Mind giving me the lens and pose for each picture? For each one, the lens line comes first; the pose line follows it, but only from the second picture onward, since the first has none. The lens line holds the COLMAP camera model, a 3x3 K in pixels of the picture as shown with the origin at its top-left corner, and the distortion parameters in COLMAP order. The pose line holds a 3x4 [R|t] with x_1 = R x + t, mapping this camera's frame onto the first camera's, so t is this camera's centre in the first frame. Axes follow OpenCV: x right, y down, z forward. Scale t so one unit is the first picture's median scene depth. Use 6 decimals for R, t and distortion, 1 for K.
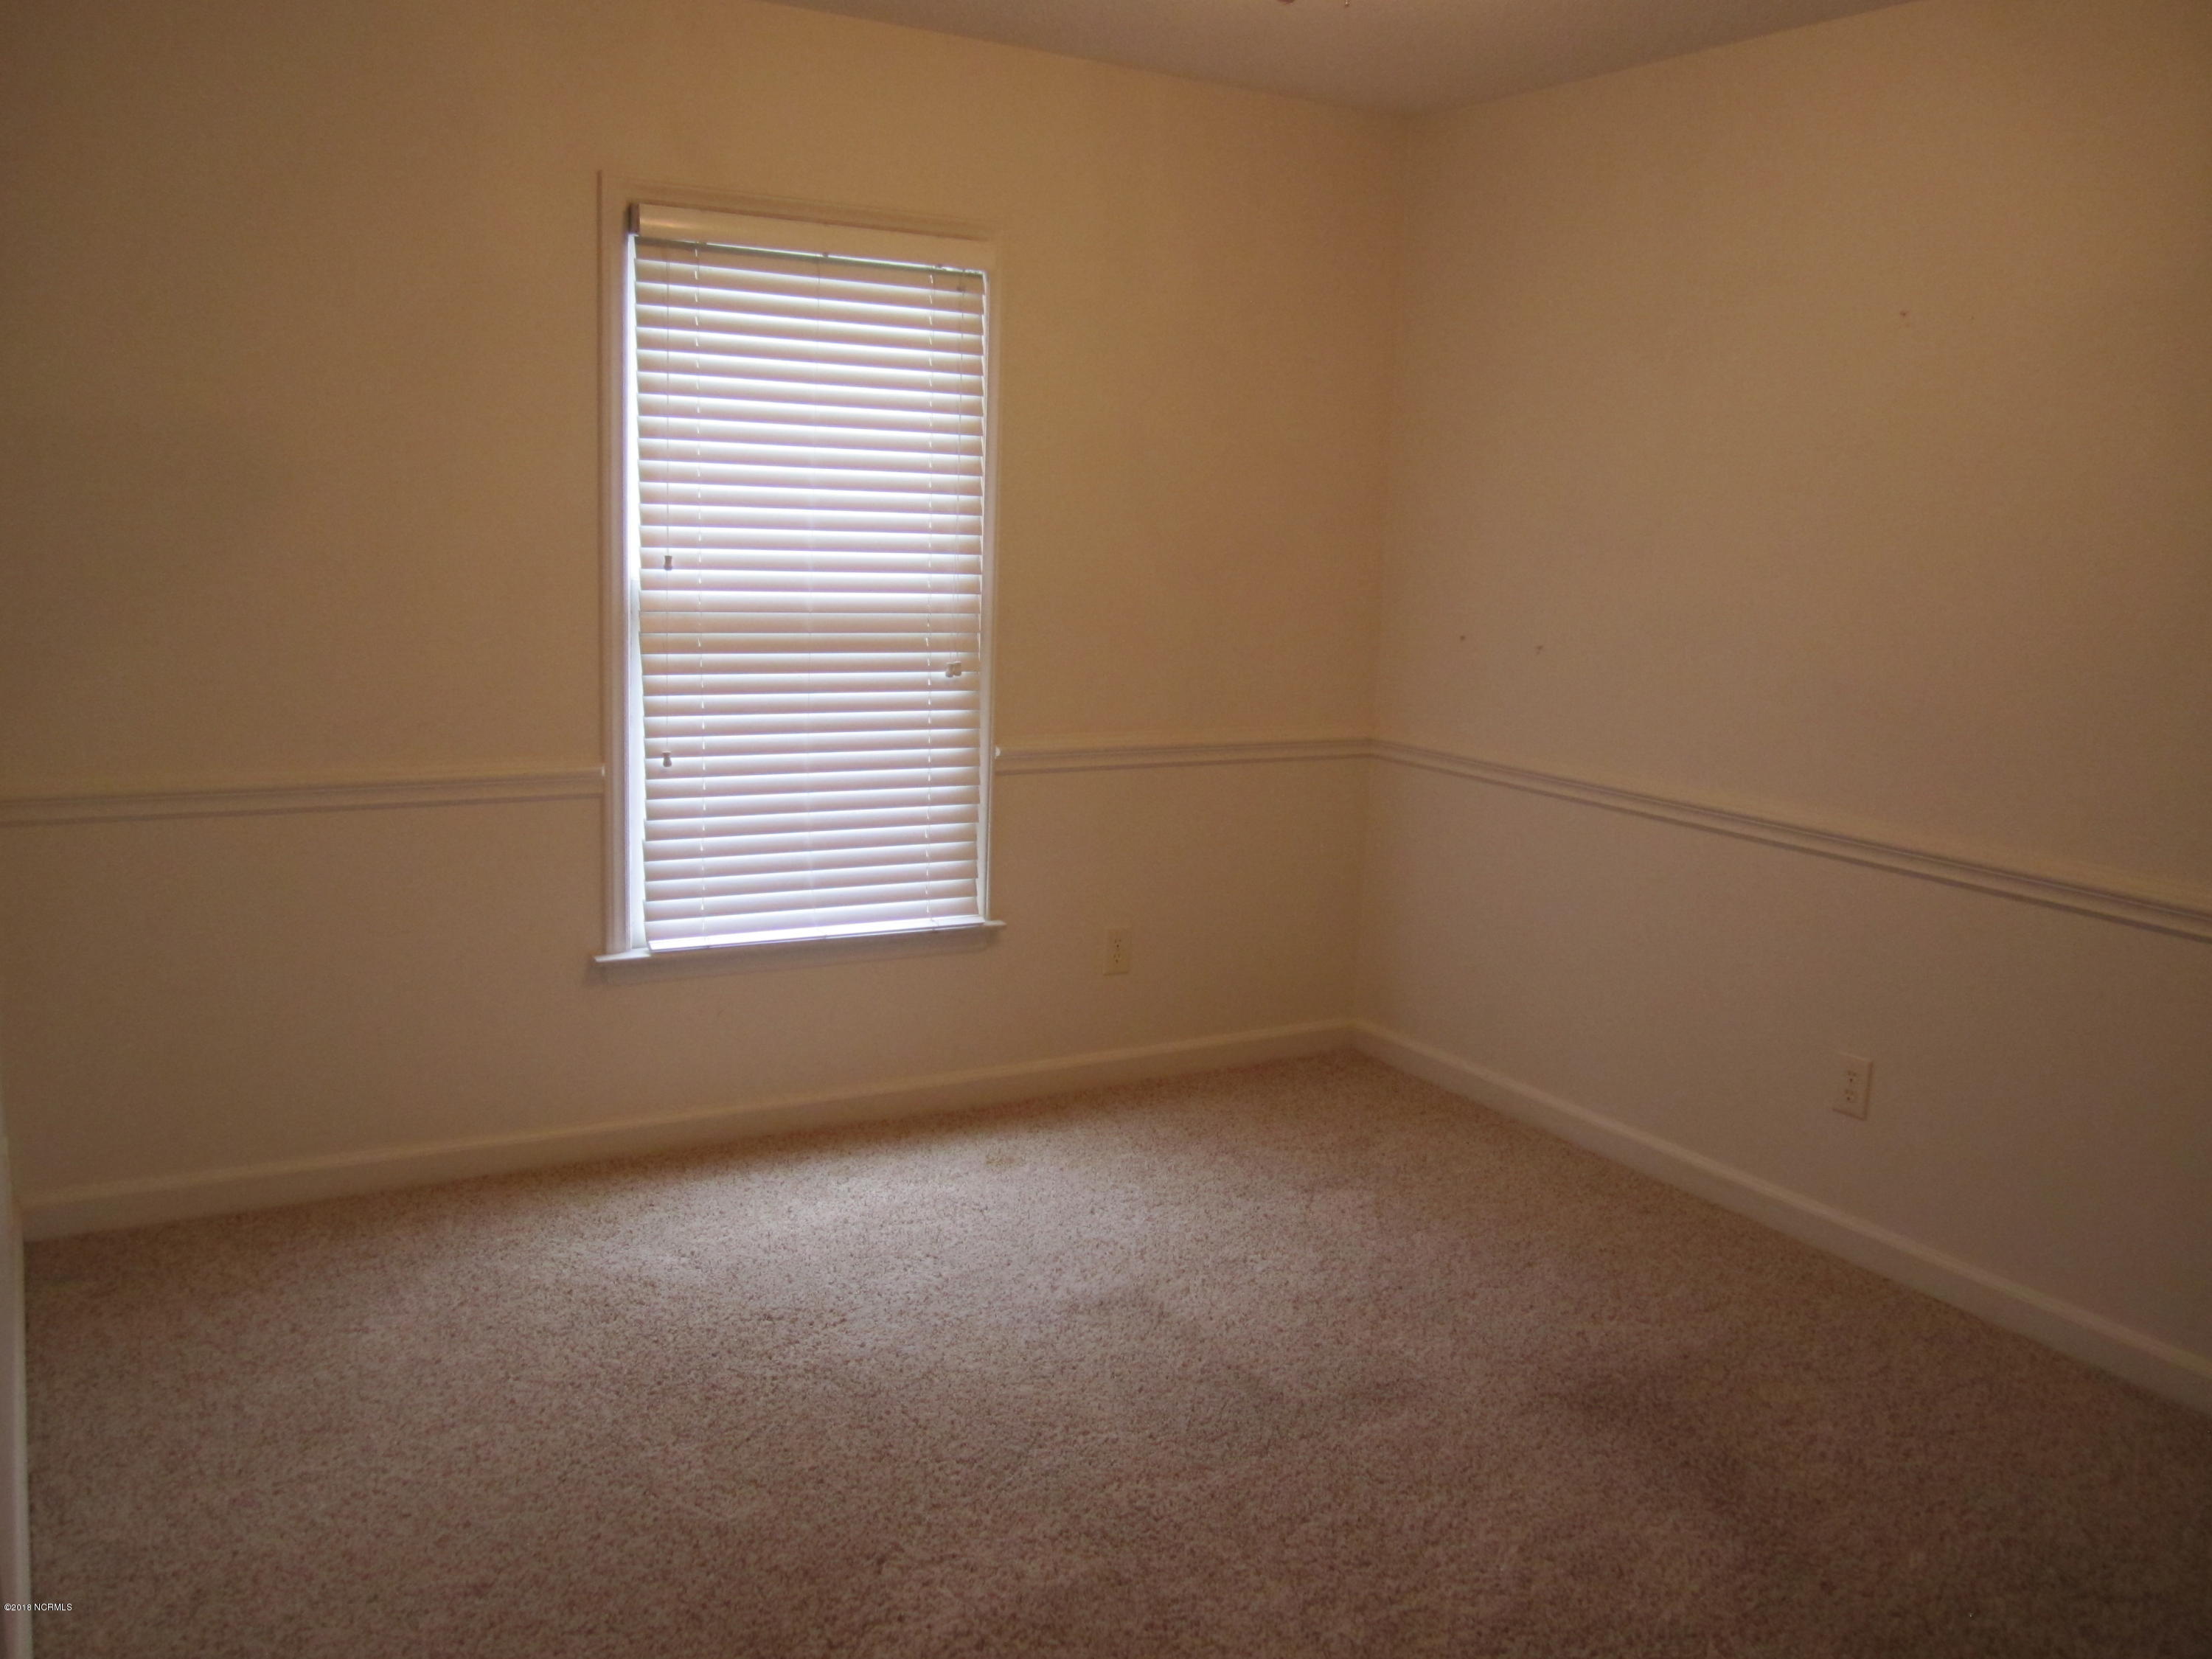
lens RADIAL K [[1796.8, 0, 1117.5], [0, 1796.8, 831.5], [0, 0, 1]] dist [-0.071541, 0.022282]
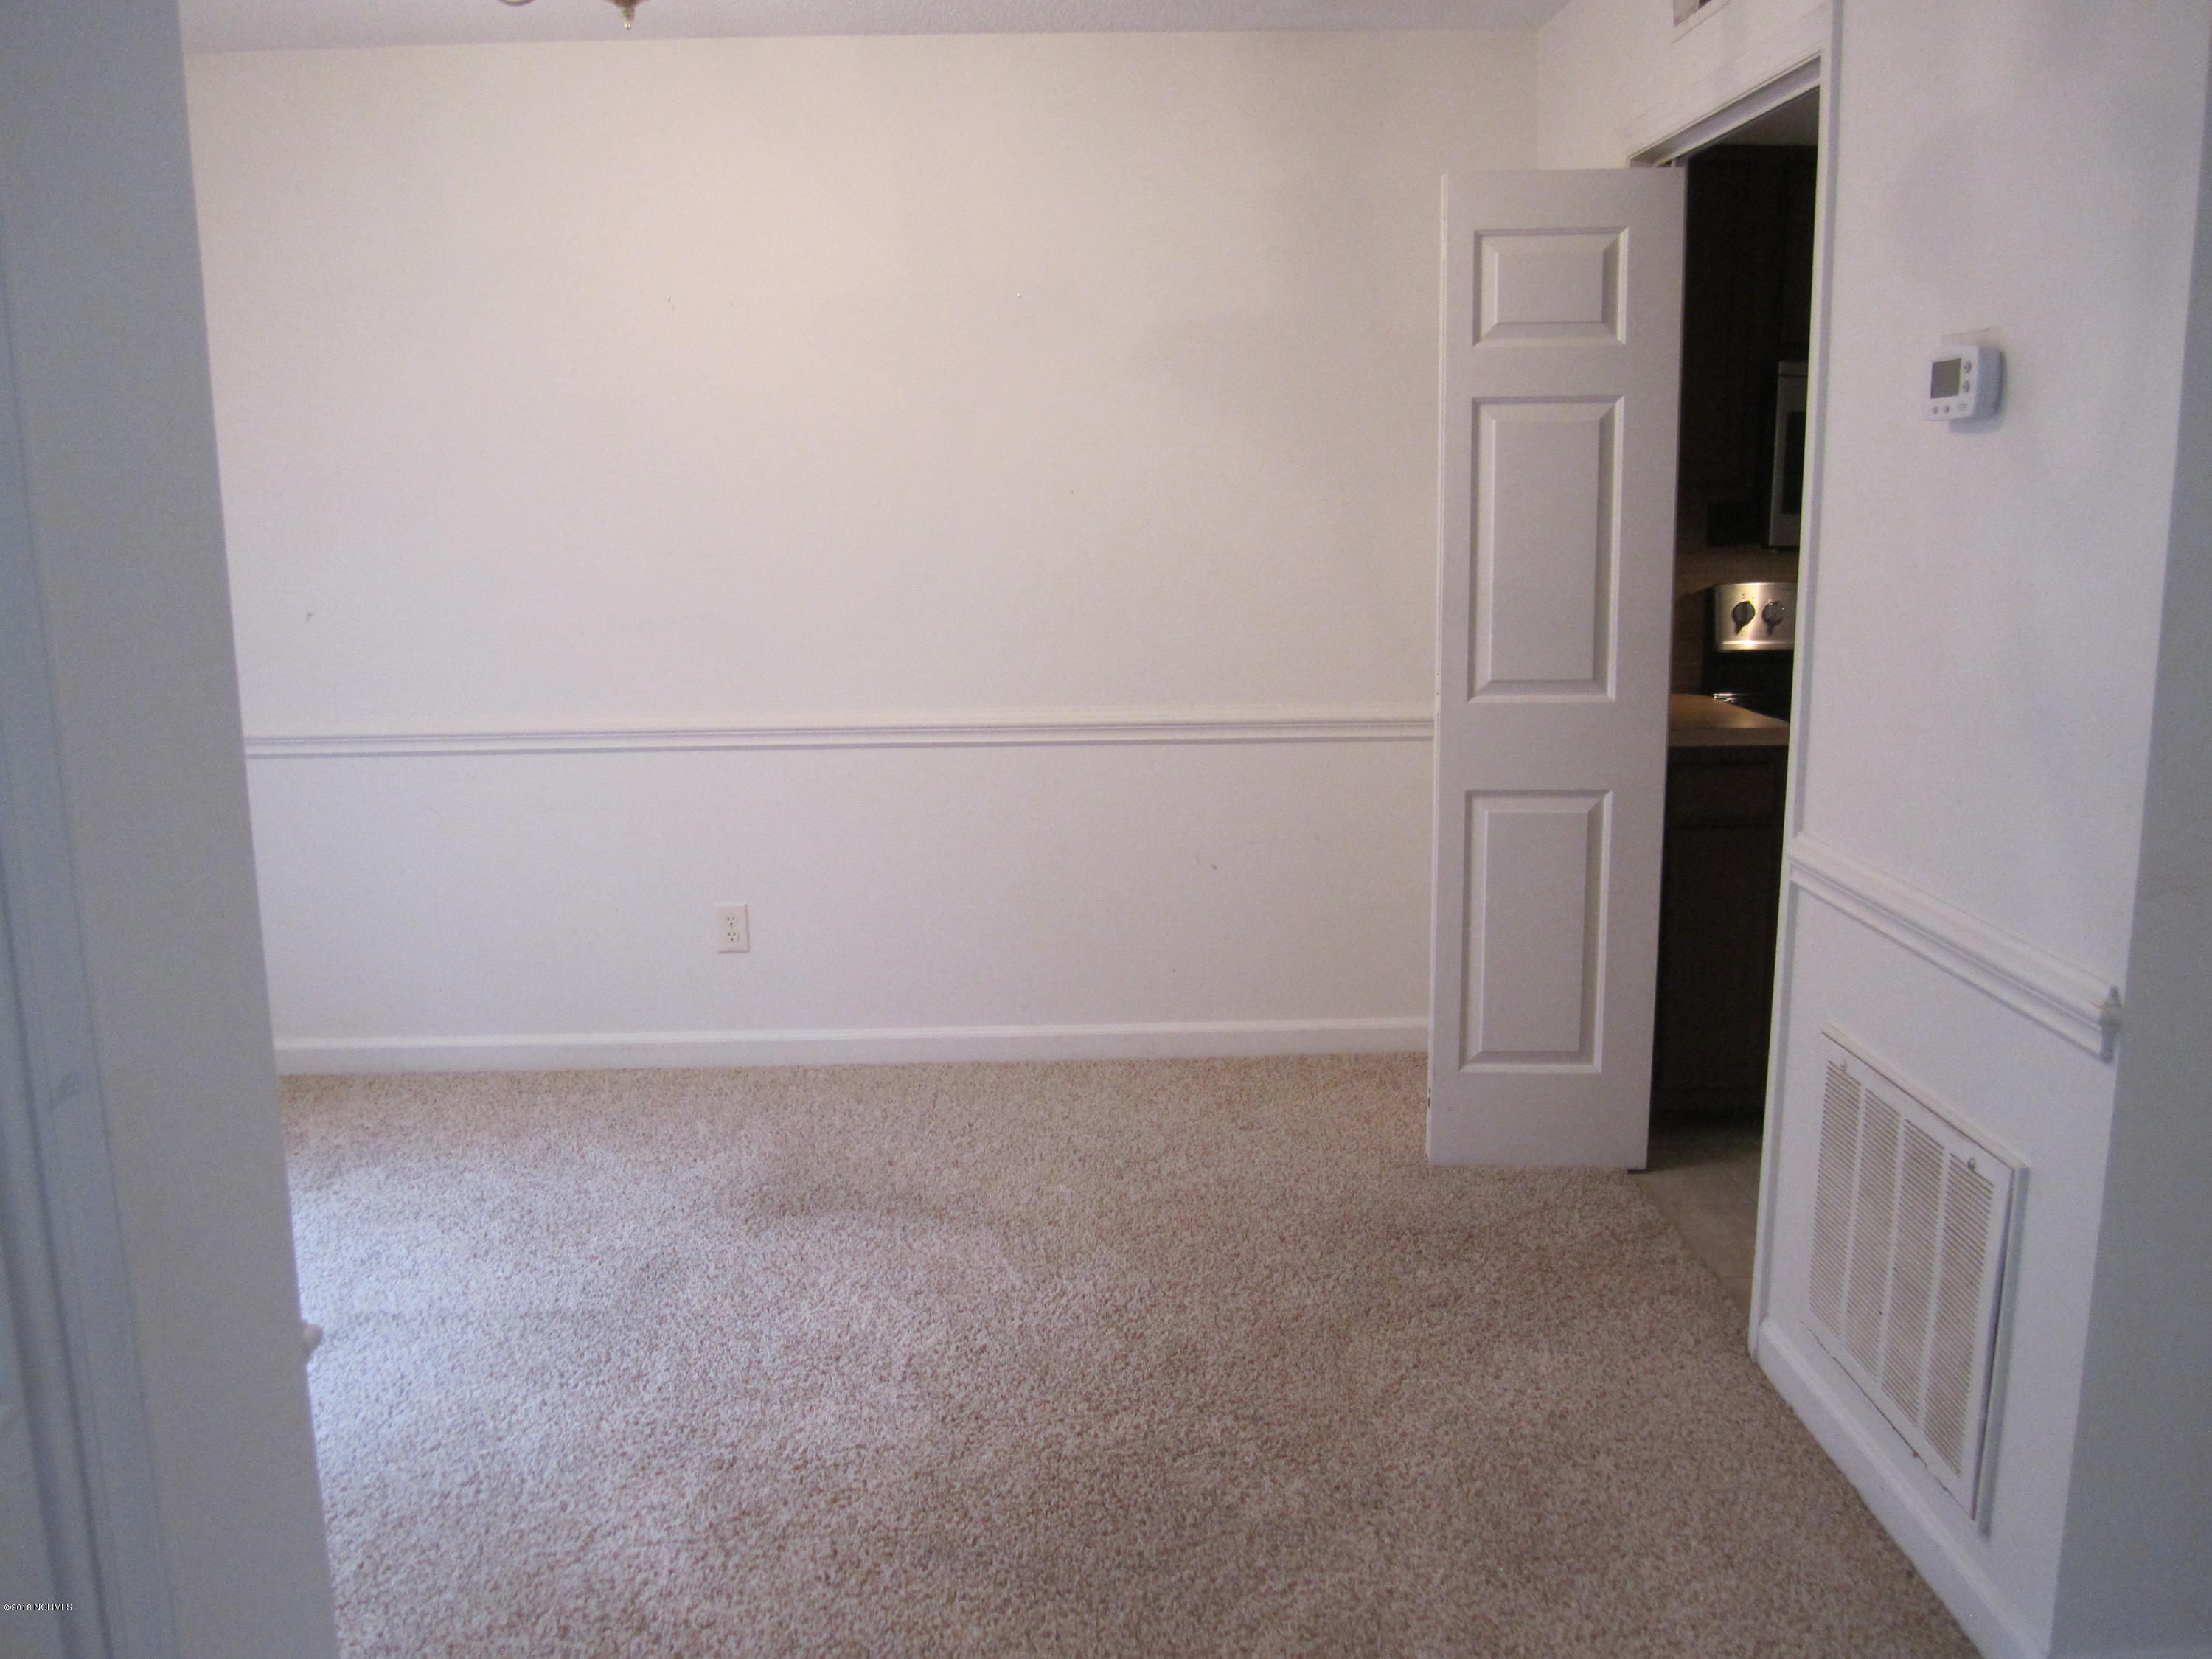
lens RADIAL K [[1786.6, 0, 1106.0], [0, 1786.6, 829.5], [0, 0, 1]] dist [-0.072616, 0.009346]
pose [[0.511881, -0.234248, 0.826502, -0.645581], [0.175376, 0.970338, 0.166398, -0.119848], [-0.840965, 0.059773, 0.537778, 0.114093]]
